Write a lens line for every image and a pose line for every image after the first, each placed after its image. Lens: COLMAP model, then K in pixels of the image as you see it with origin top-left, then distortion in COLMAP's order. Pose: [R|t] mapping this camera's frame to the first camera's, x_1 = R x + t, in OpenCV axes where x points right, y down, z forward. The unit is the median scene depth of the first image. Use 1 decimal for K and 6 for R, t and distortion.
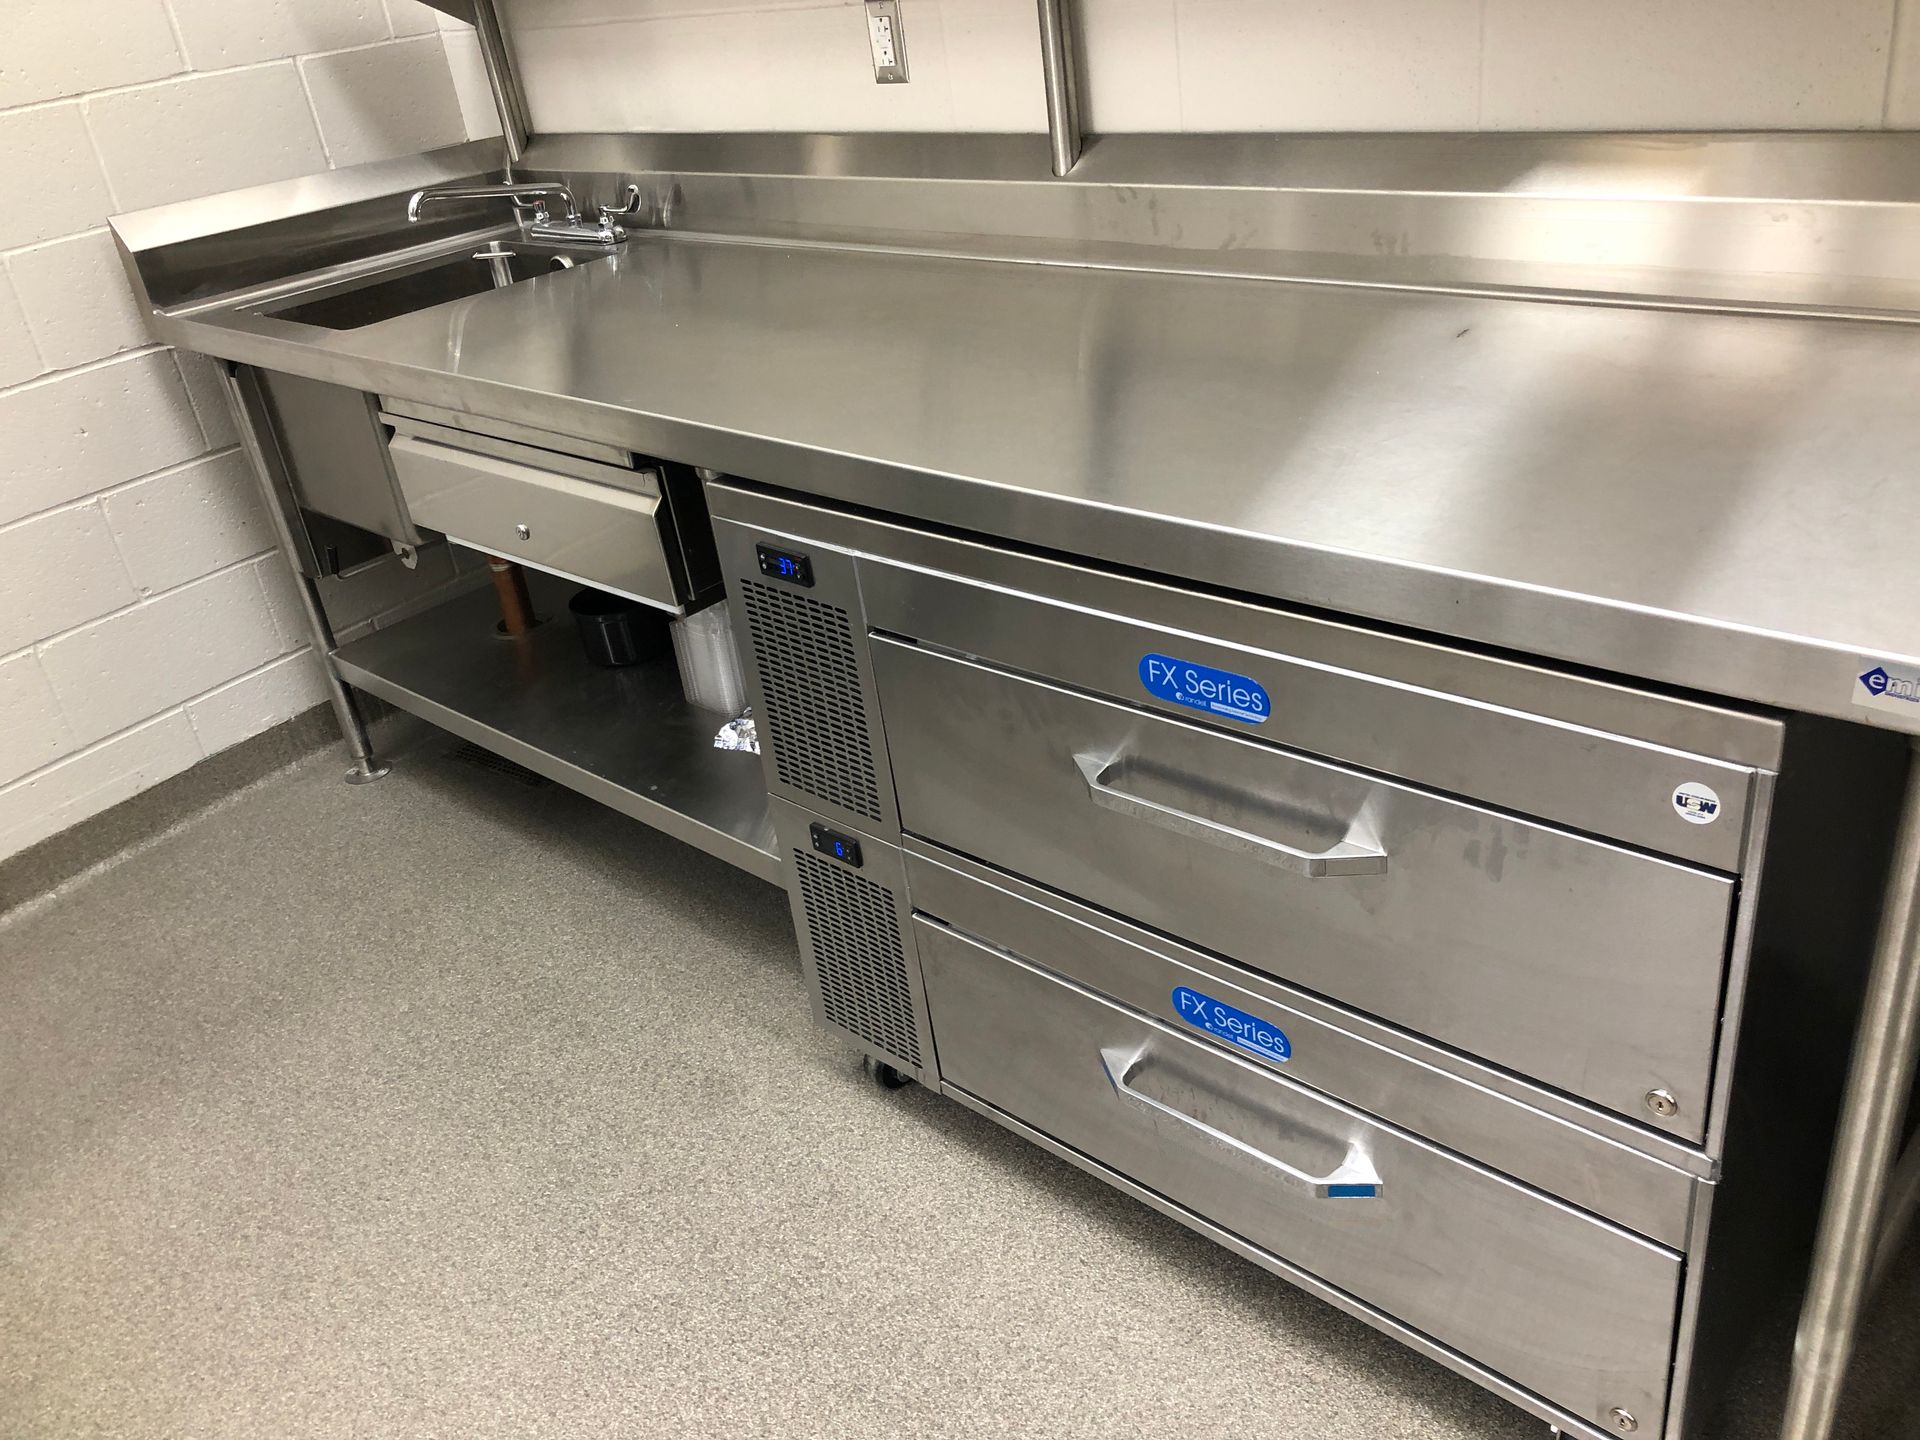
lens RADIAL K [[1559.3, 0, 998.2], [0, 1559.3, 716.8], [0, 0, 1]] dist [0.044794, -0.040812]
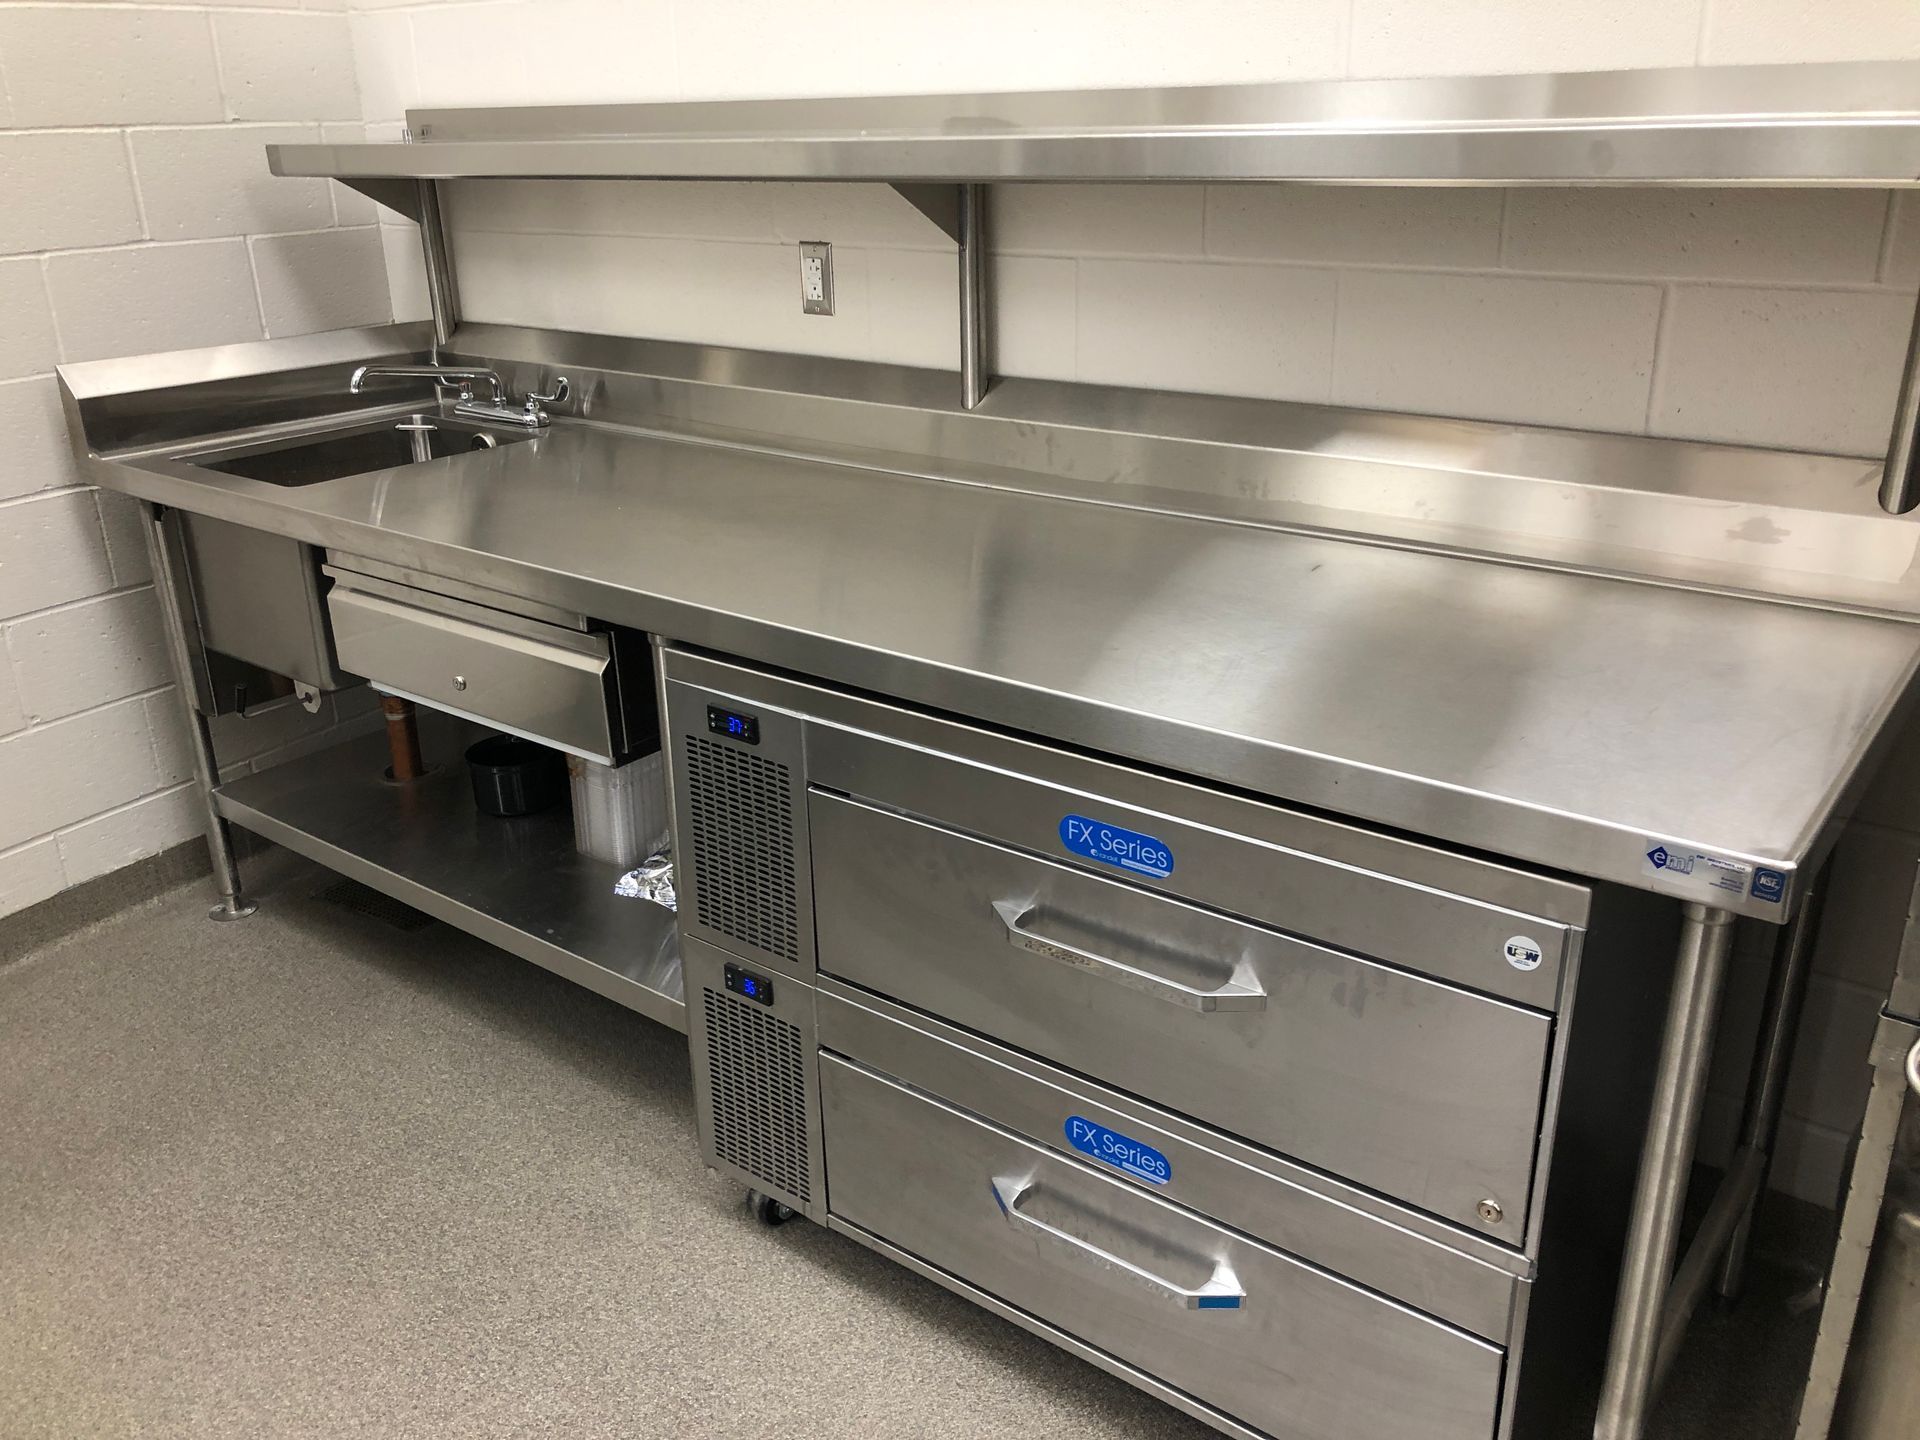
lens RADIAL K [[1519.0, 0, 1007.2], [0, 1519.0, 702.2], [0, 0, 1]] dist [0.022733, -0.007425]
pose [[0.990505, 0.062133, 0.122636, -0.066257], [-0.045477, 0.989907, -0.134221, 0.021650], [-0.129737, 0.127369, 0.983334, -0.087361]]
